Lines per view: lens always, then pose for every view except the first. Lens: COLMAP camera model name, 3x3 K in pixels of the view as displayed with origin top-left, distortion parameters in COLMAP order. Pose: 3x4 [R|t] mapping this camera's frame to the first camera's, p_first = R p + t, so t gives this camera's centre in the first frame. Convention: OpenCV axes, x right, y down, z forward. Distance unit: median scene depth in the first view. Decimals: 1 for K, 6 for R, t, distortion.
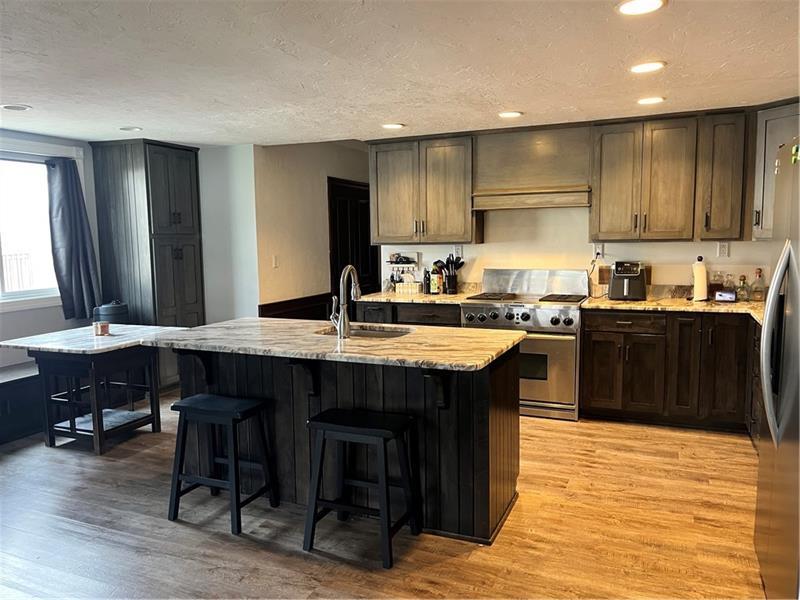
lens RADIAL K [[606.5, 0, 400.9], [0, 606.5, 302.7], [0, 0, 1]] dist [0.056434, -0.078489]
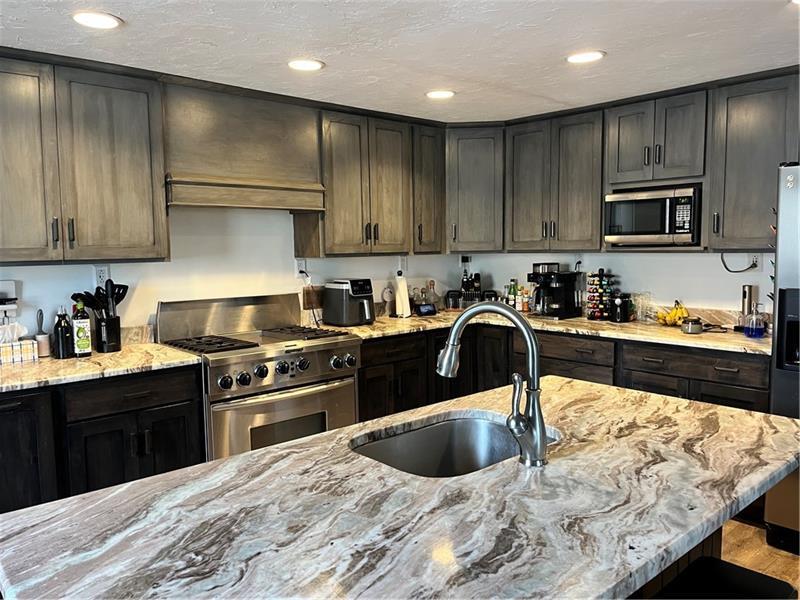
lens RADIAL K [[606.5, 0, 397.7], [0, 606.5, 294.1], [0, 0, 1]] dist [0.056434, -0.078489]
pose [[0.421308, -0.063229, 0.904711, -0.388458], [0.104985, 0.994260, 0.020598, -0.062428], [-0.900821, 0.086302, 0.425528, 0.635138]]
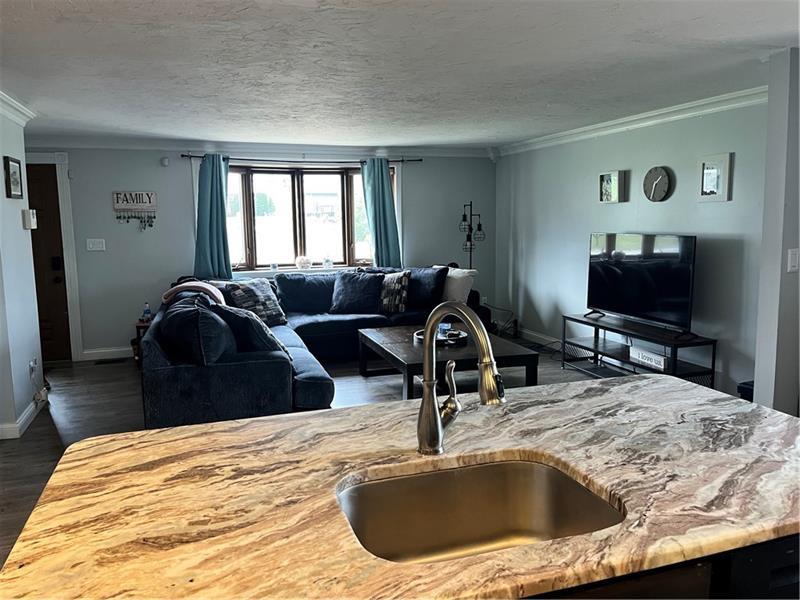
lens RADIAL K [[606.5, 0, 397.8], [0, 606.5, 293.5], [0, 0, 1]] dist [0.056434, -0.078489]
pose [[-0.740927, 0.108951, -0.662689, 0.157394], [-0.048512, 0.975493, 0.214618, -0.113168], [0.669831, 0.191164, -0.717483, 0.927712]]
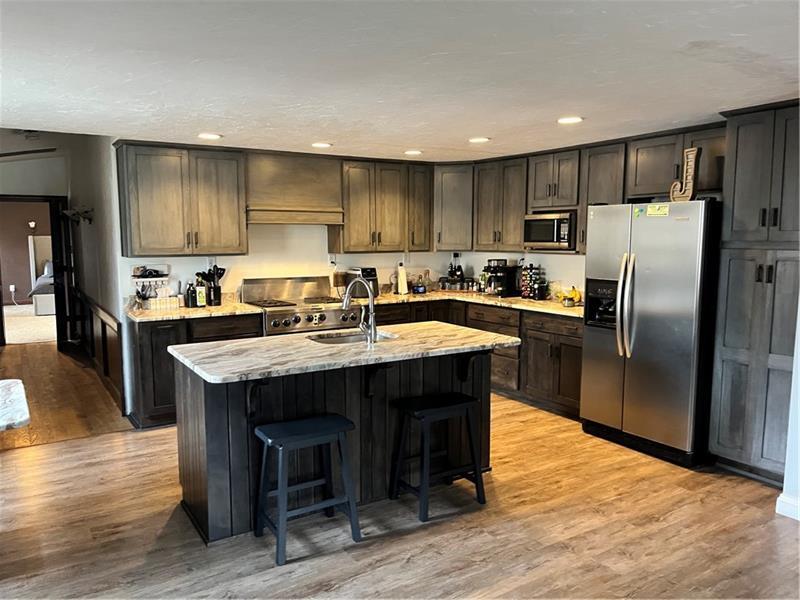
lens RADIAL K [[606.5, 0, 396.3], [0, 606.5, 301.9], [0, 0, 1]] dist [0.056434, -0.078489]
pose [[0.566122, -0.076561, 0.820758, -0.705840], [0.083592, 0.995877, 0.035238, -0.037790], [-0.820072, 0.048660, 0.570188, 0.227168]]
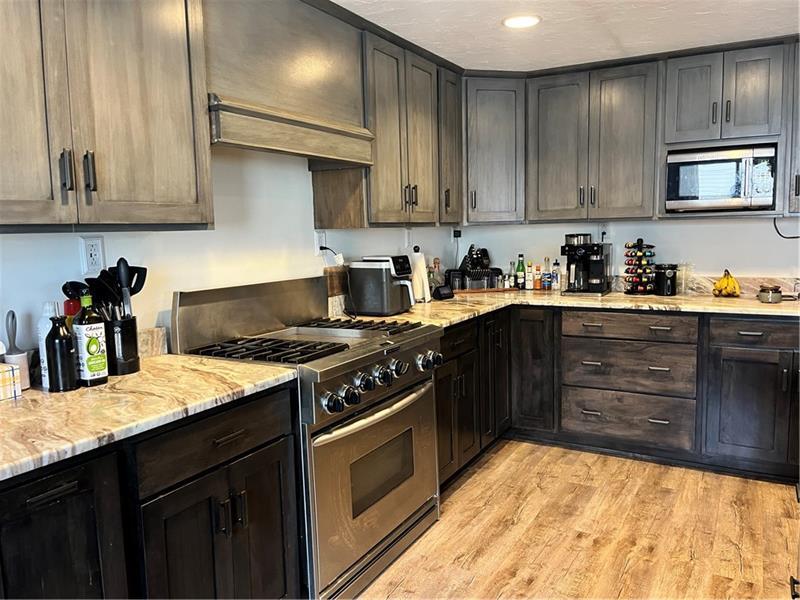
lens RADIAL K [[606.5, 0, 402.0], [0, 606.5, 295.2], [0, 0, 1]] dist [0.056434, -0.078489]
pose [[0.115314, -0.095421, 0.988735, -0.308205], [0.128136, 0.988488, 0.080453, -0.082420], [-0.985030, 0.117415, 0.126213, 0.974805]]
